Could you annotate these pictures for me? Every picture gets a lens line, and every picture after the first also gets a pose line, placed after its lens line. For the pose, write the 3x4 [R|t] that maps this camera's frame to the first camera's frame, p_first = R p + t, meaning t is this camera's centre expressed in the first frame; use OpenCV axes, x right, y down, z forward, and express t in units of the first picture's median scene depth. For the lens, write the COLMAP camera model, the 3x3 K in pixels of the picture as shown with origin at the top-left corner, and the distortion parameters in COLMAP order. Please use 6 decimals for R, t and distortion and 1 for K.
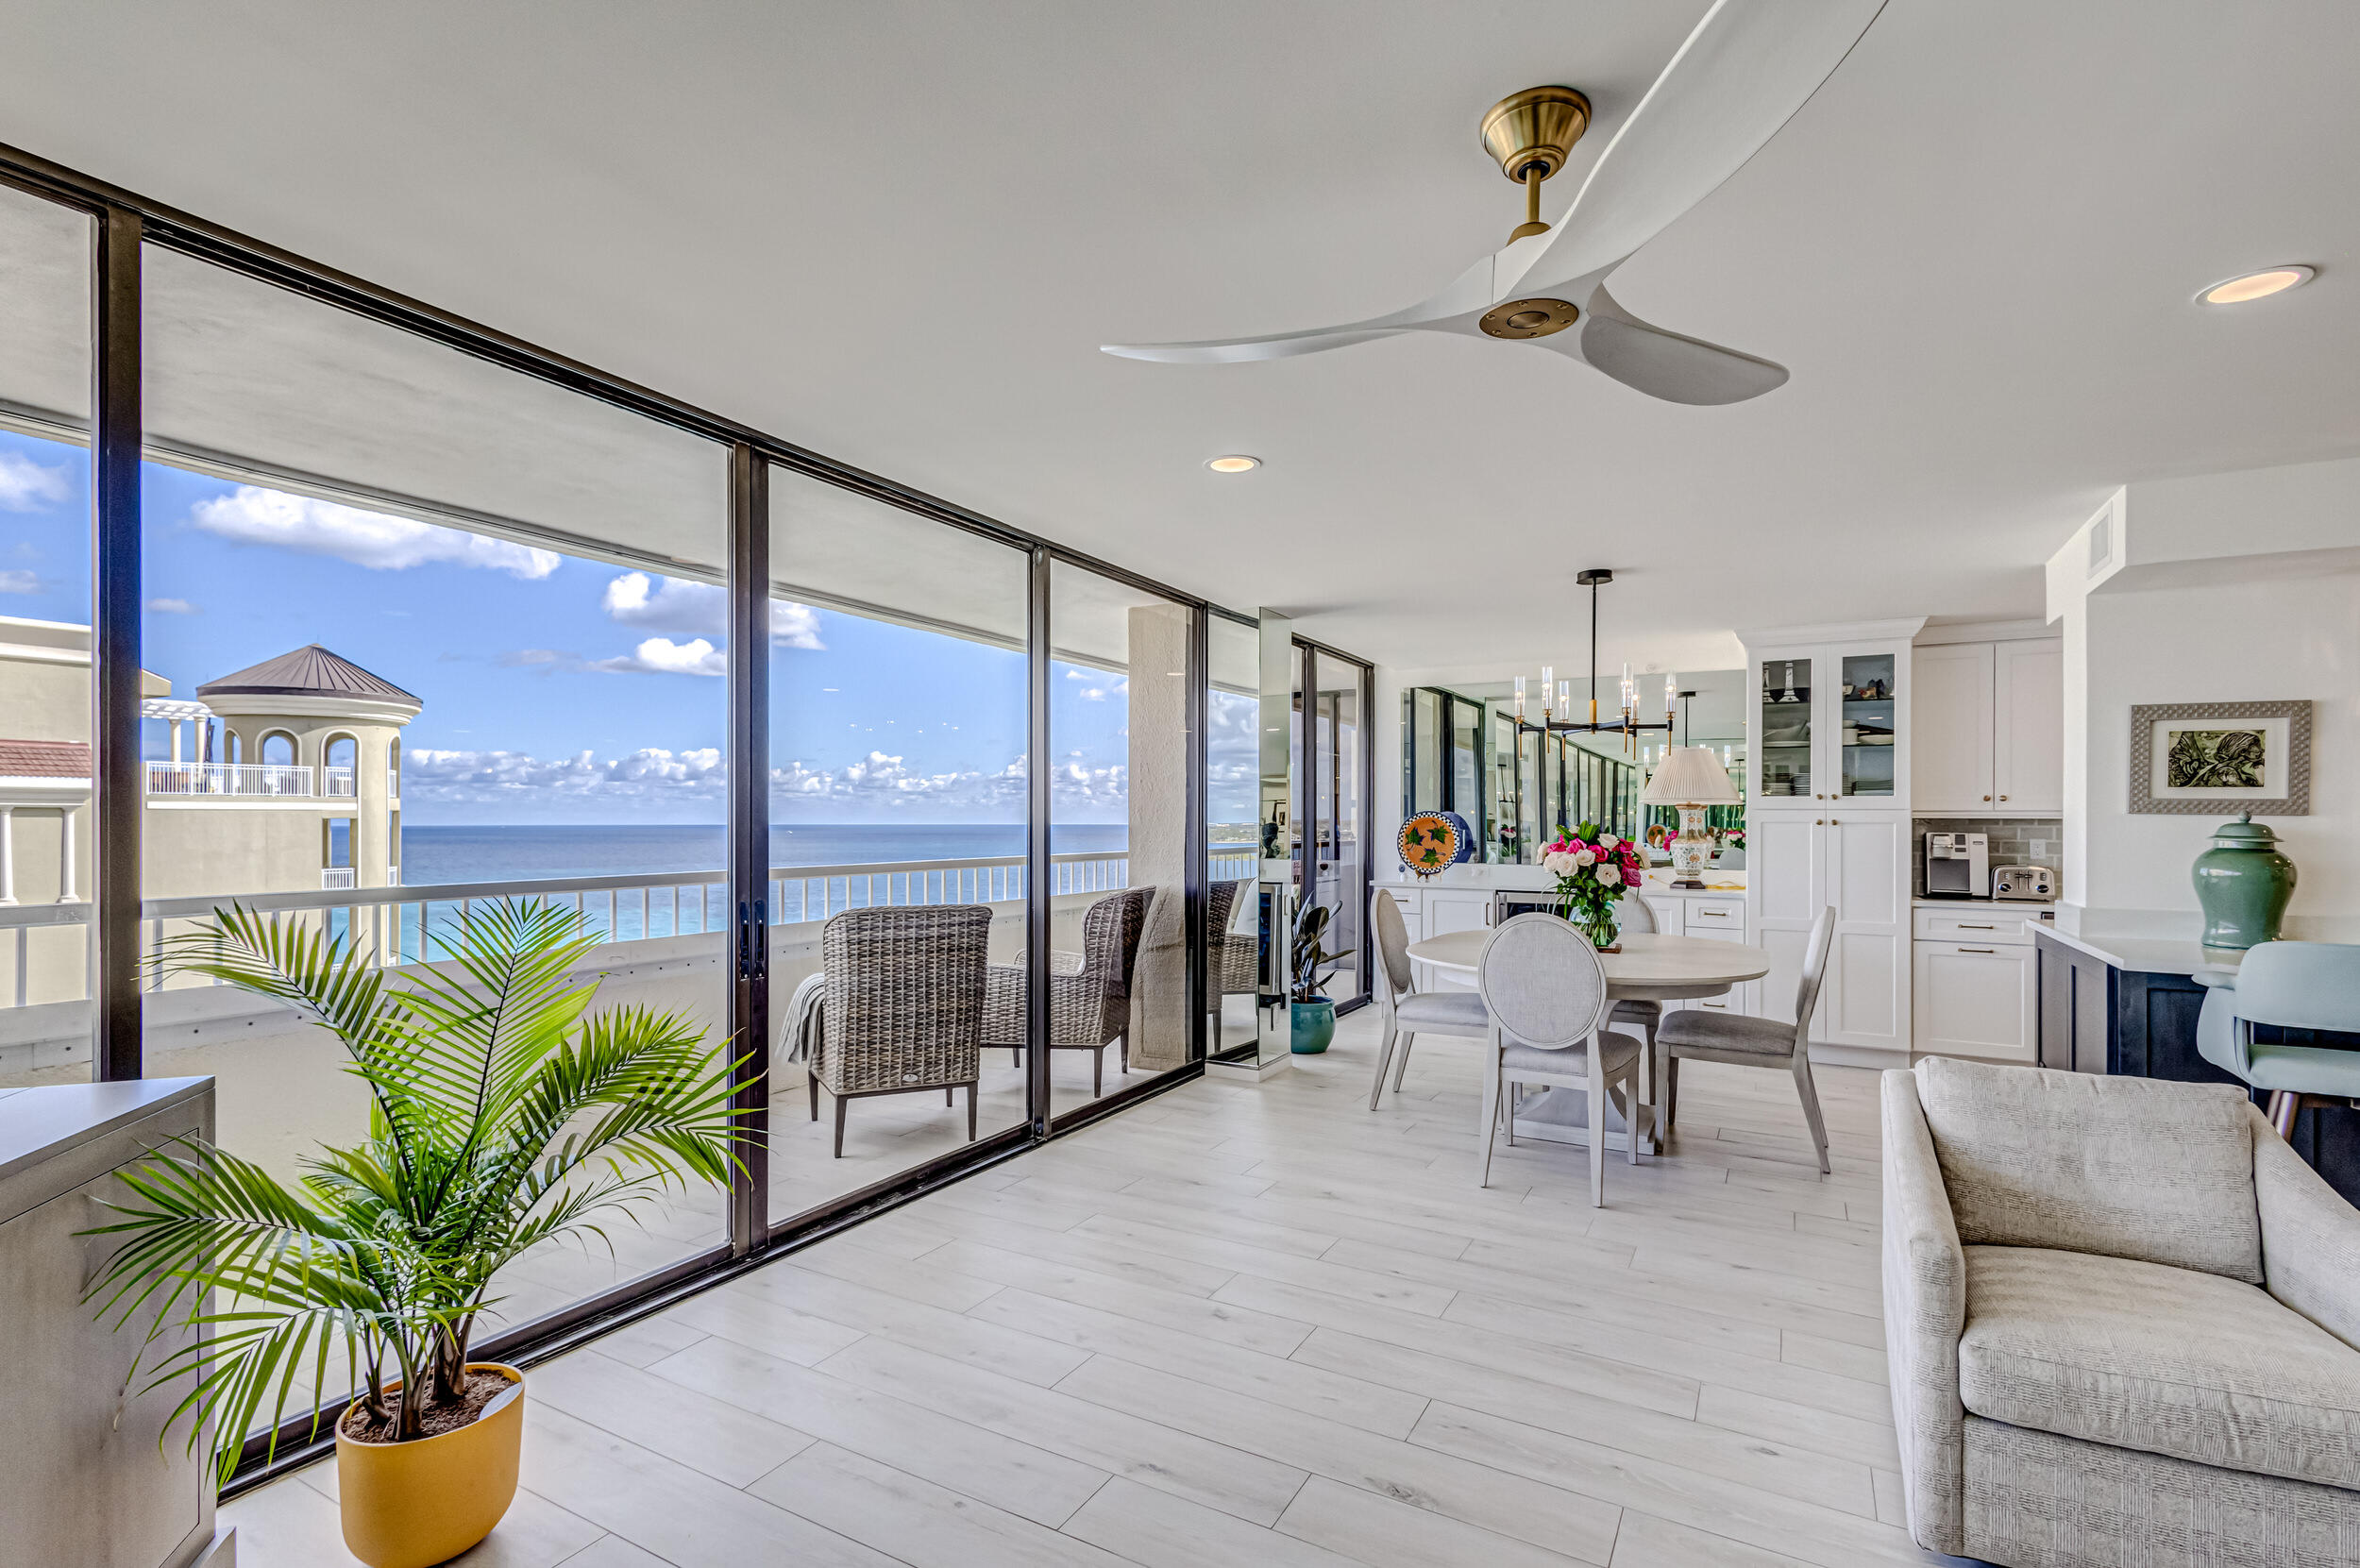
lens RADIAL K [[1099.7, 0, 1167.7], [0, 1099.7, 810.7], [0, 0, 1]] dist [0.019873, -0.007491]
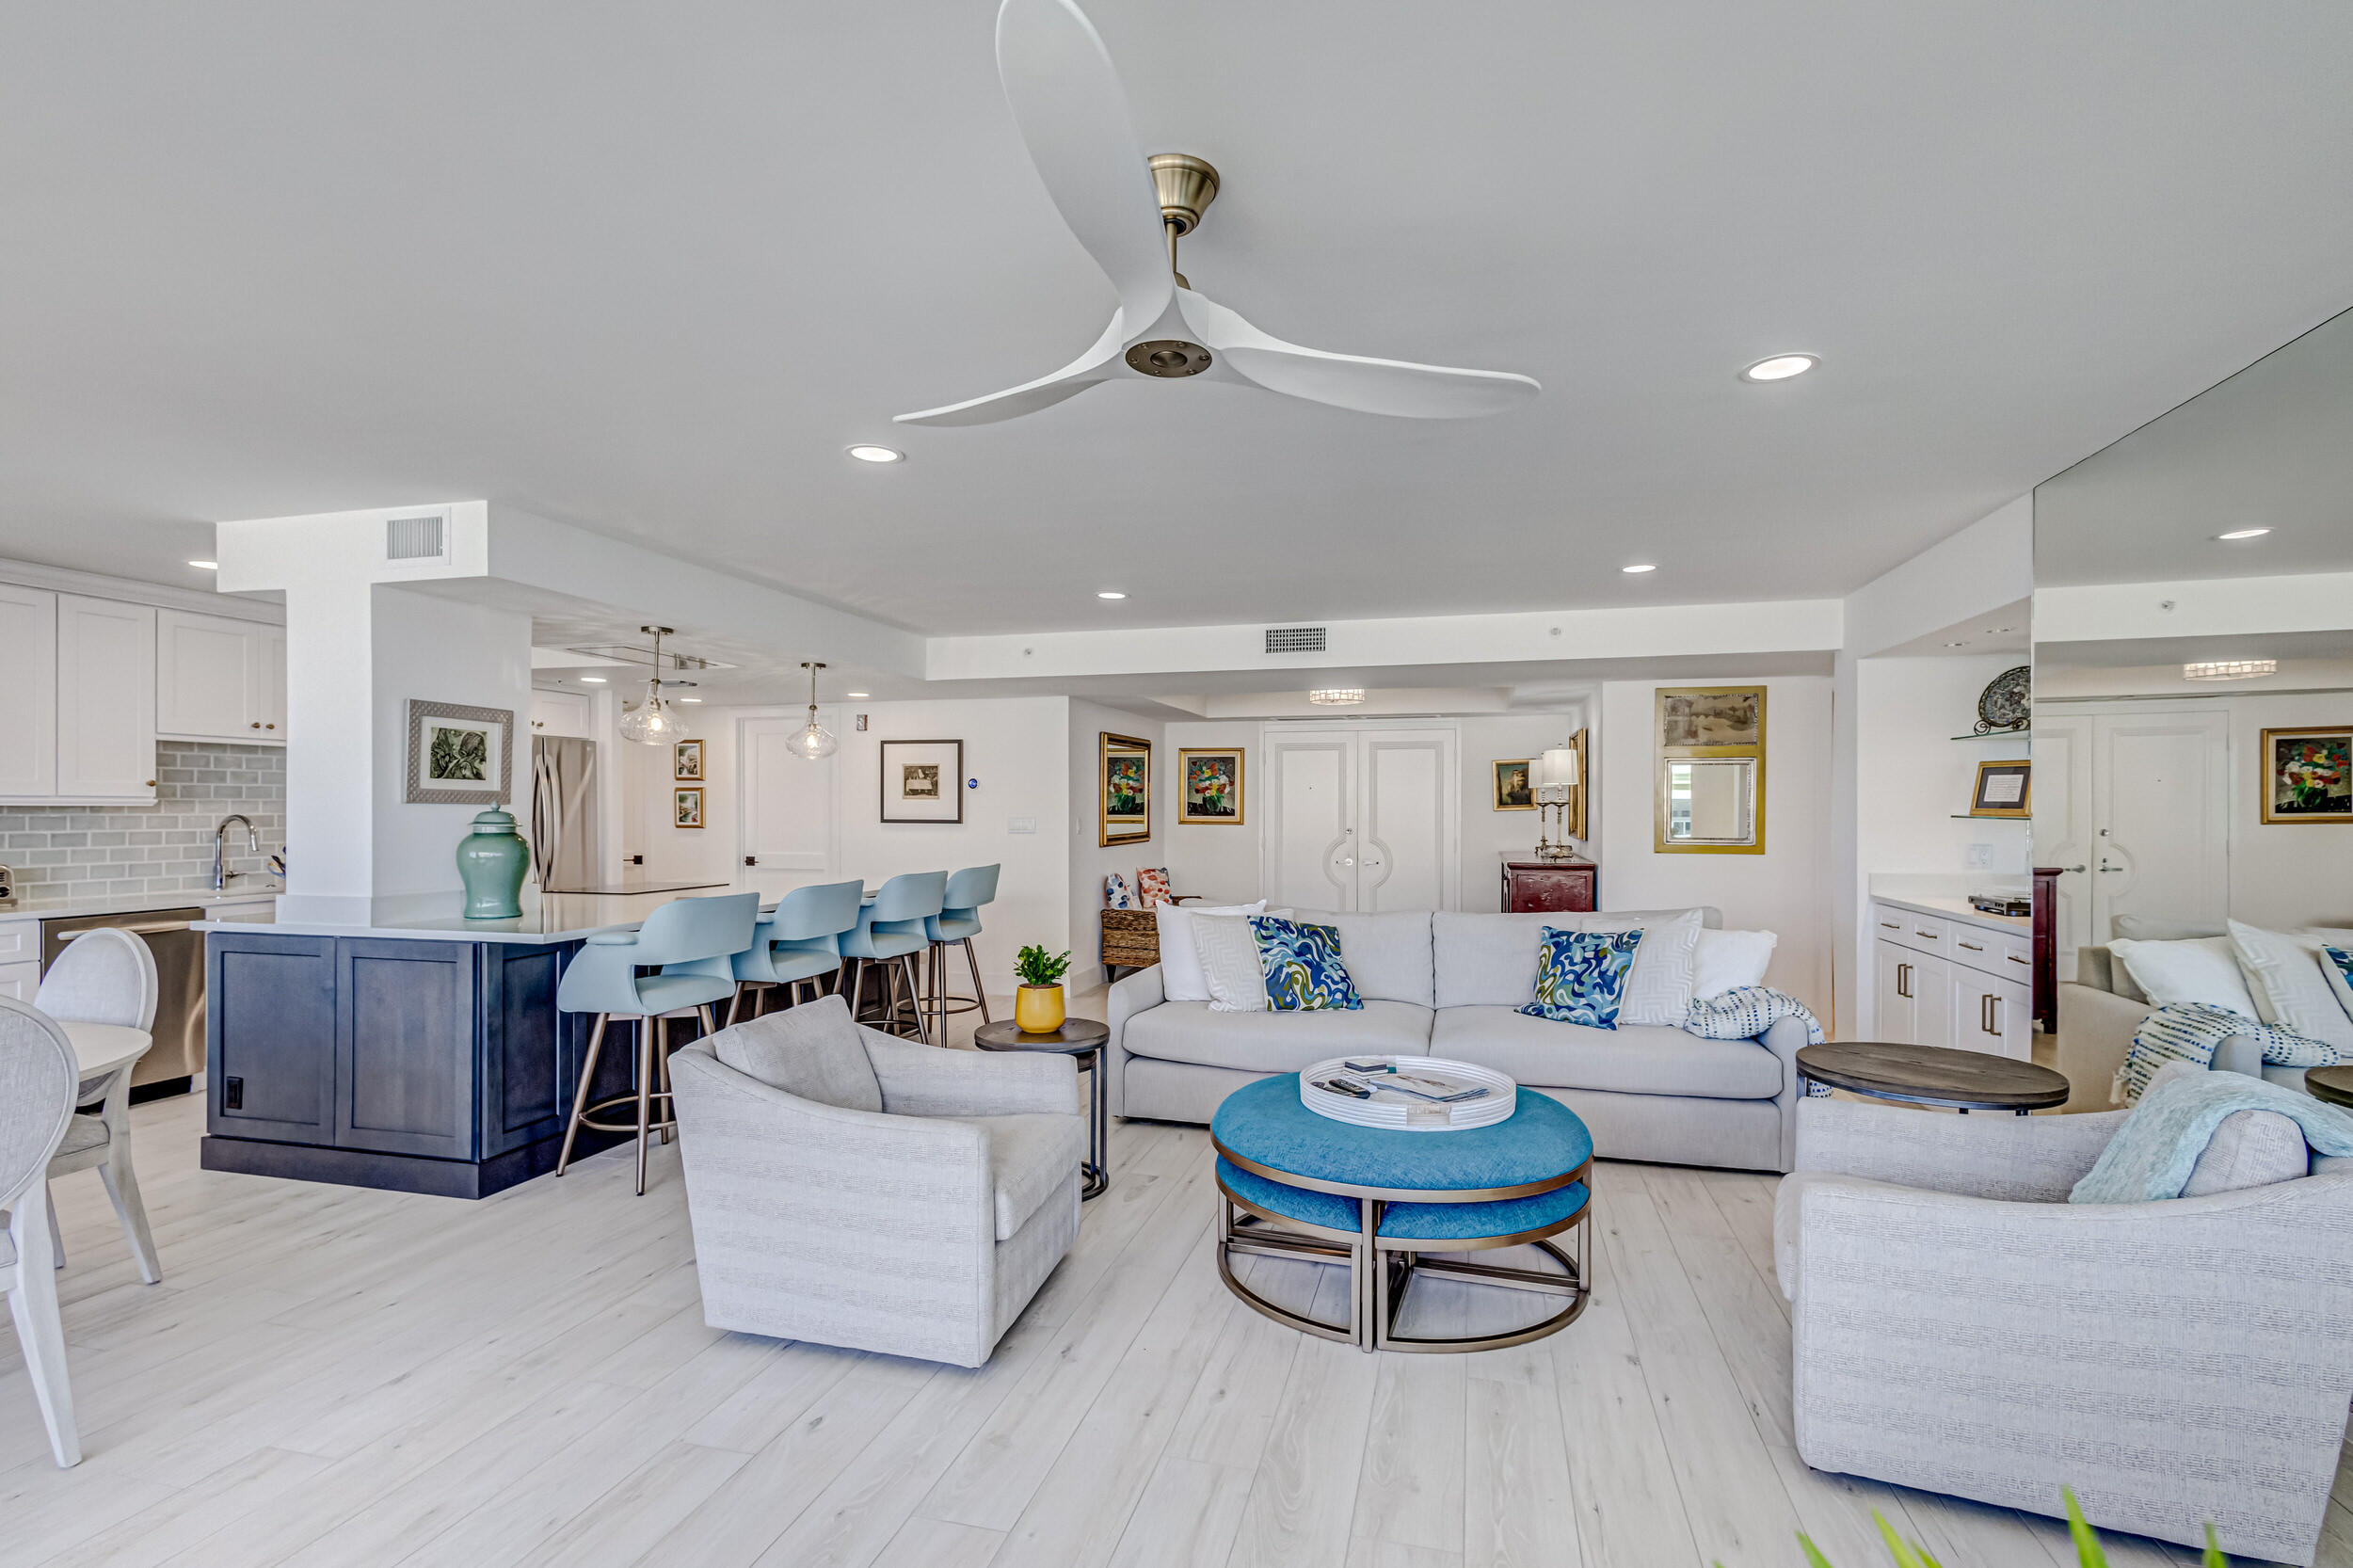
lens RADIAL K [[1103.8, 0, 1178.6], [0, 1103.8, 809.2], [0, 0, 1]] dist [0.008999, -0.000465]
pose [[-0.249552, -0.004897, 0.968349, -0.276973], [-0.008939, 0.999956, 0.002753, -0.000501], [-0.968320, -0.007969, -0.249585, 0.473880]]
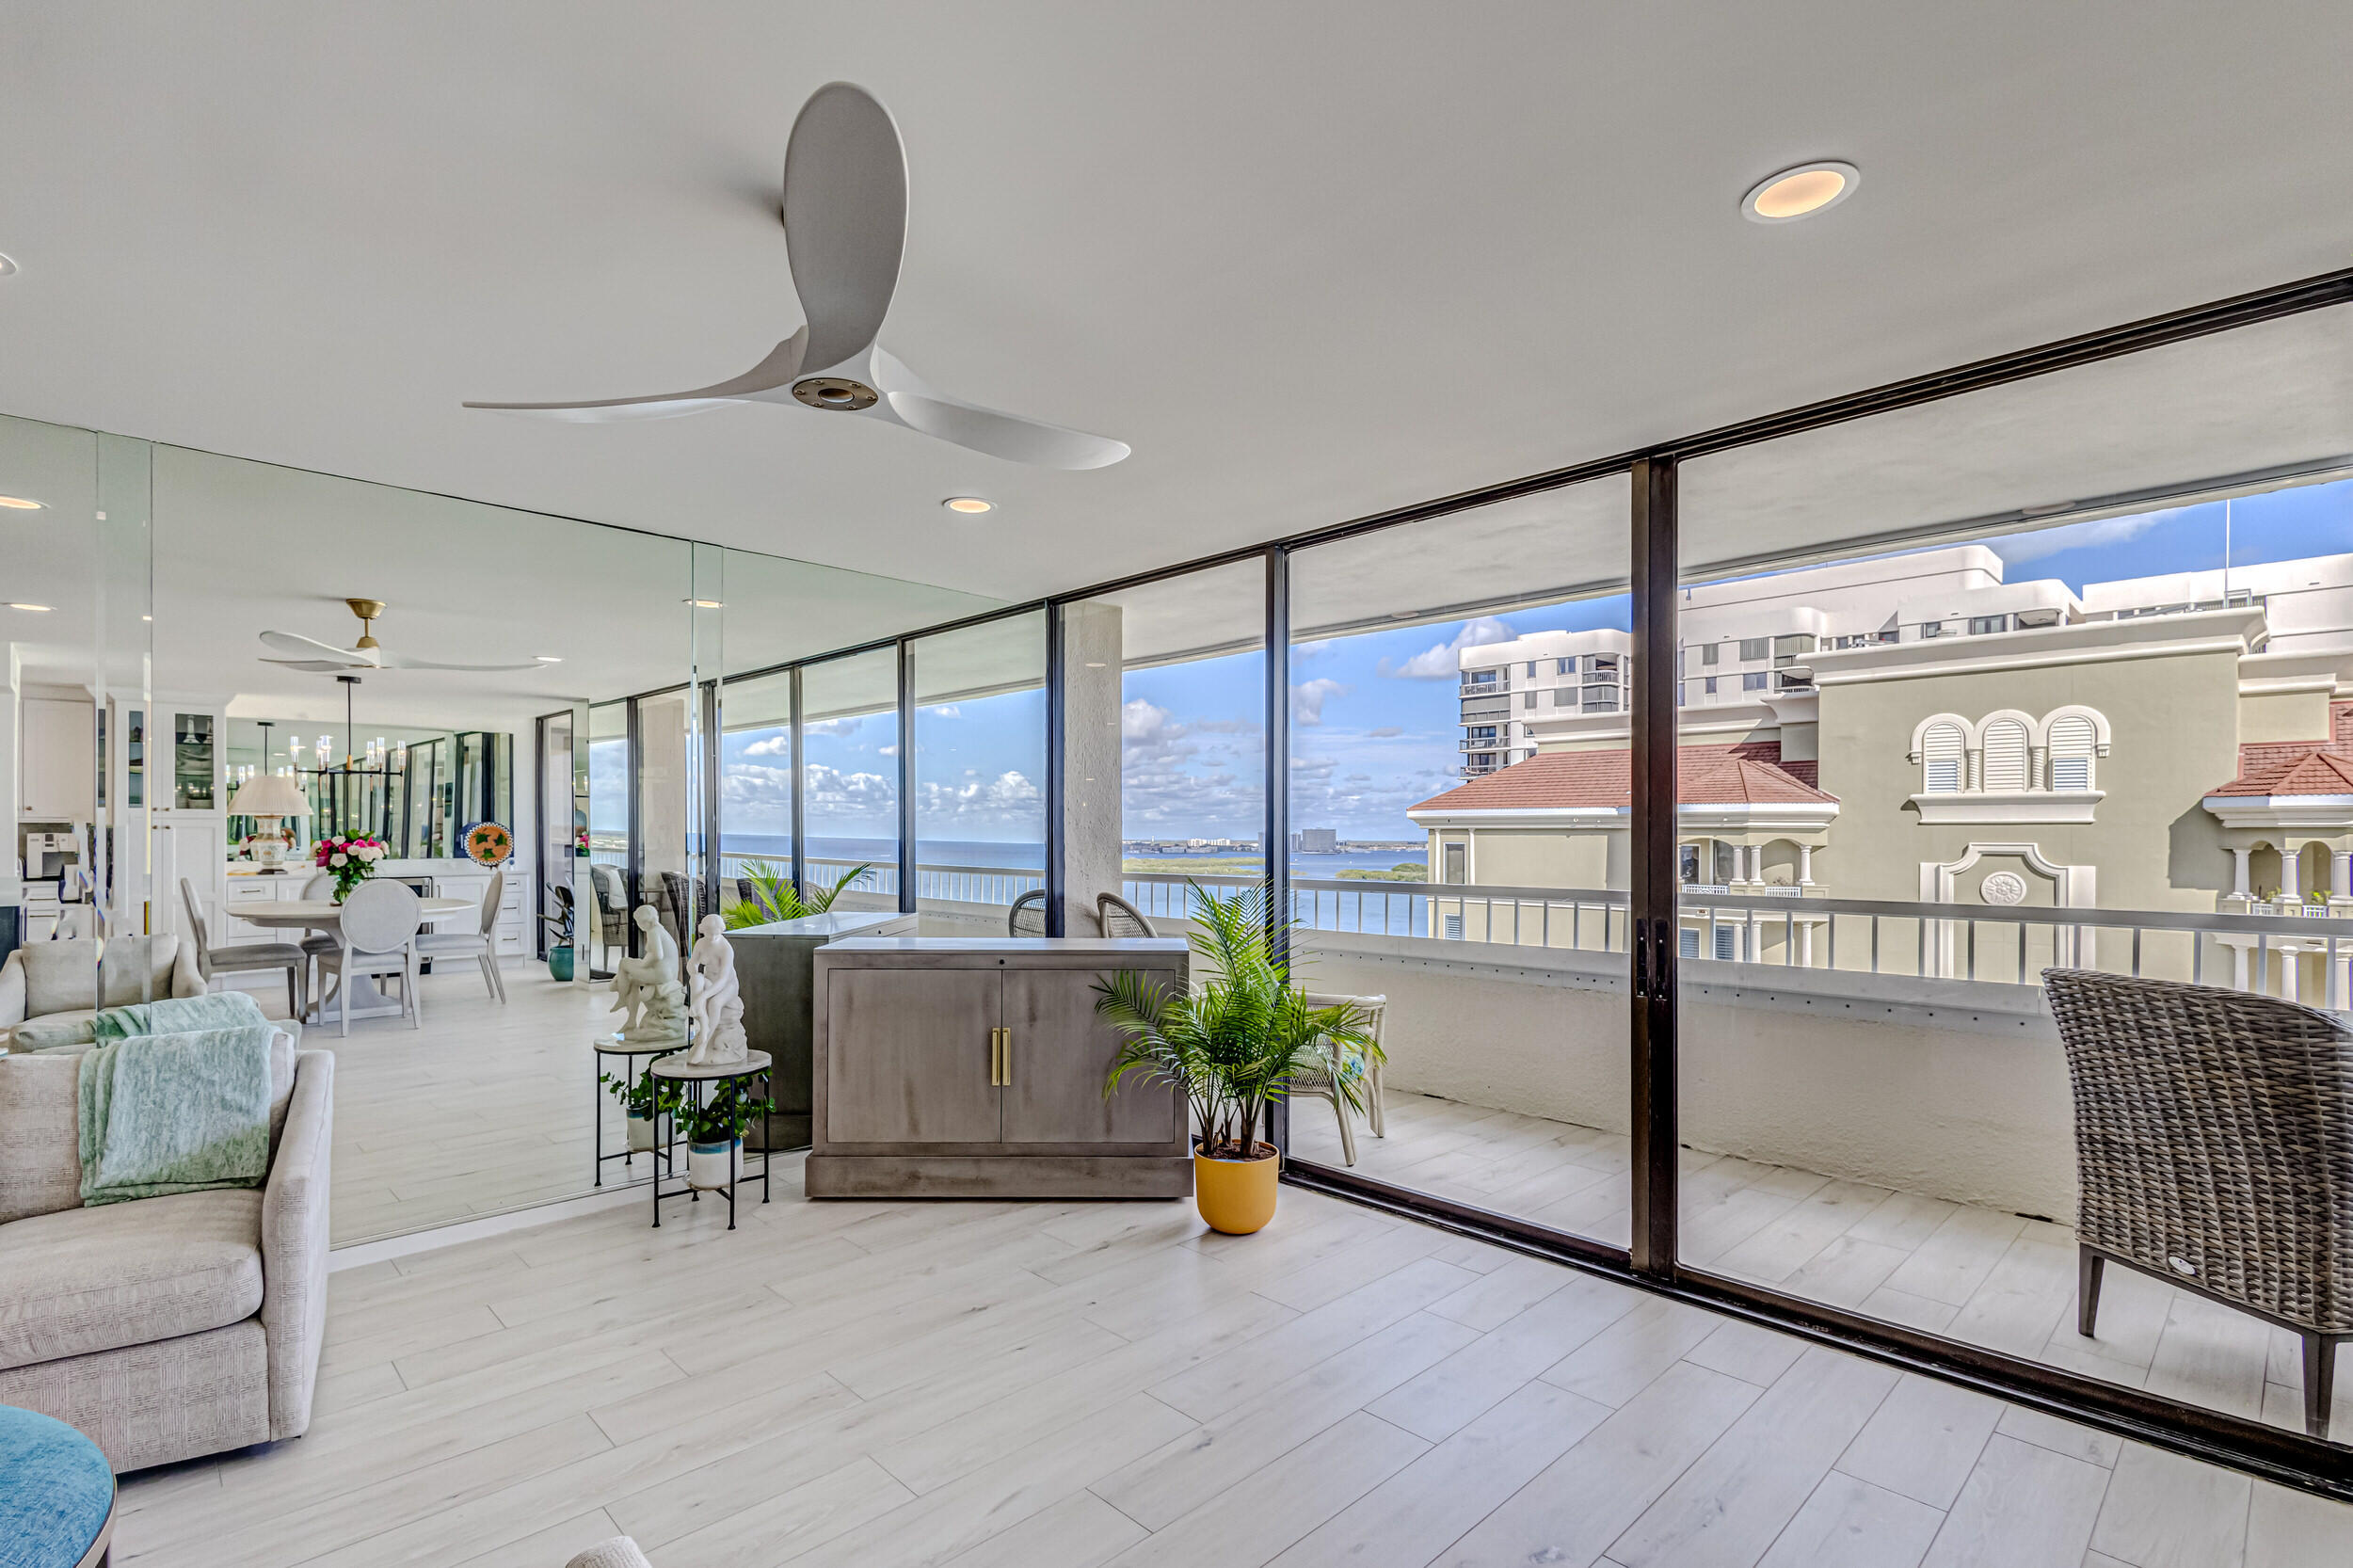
lens RADIAL K [[1096.4, 0, 1164.2], [0, 1096.4, 810.6], [0, 0, 1]] dist [0.019873, -0.007491]
pose [[-0.286536, -0.023692, -0.957777, 0.503290], [0.003303, 0.999664, -0.025717, 0.007805], [0.958064, -0.010532, -0.286361, 0.629741]]
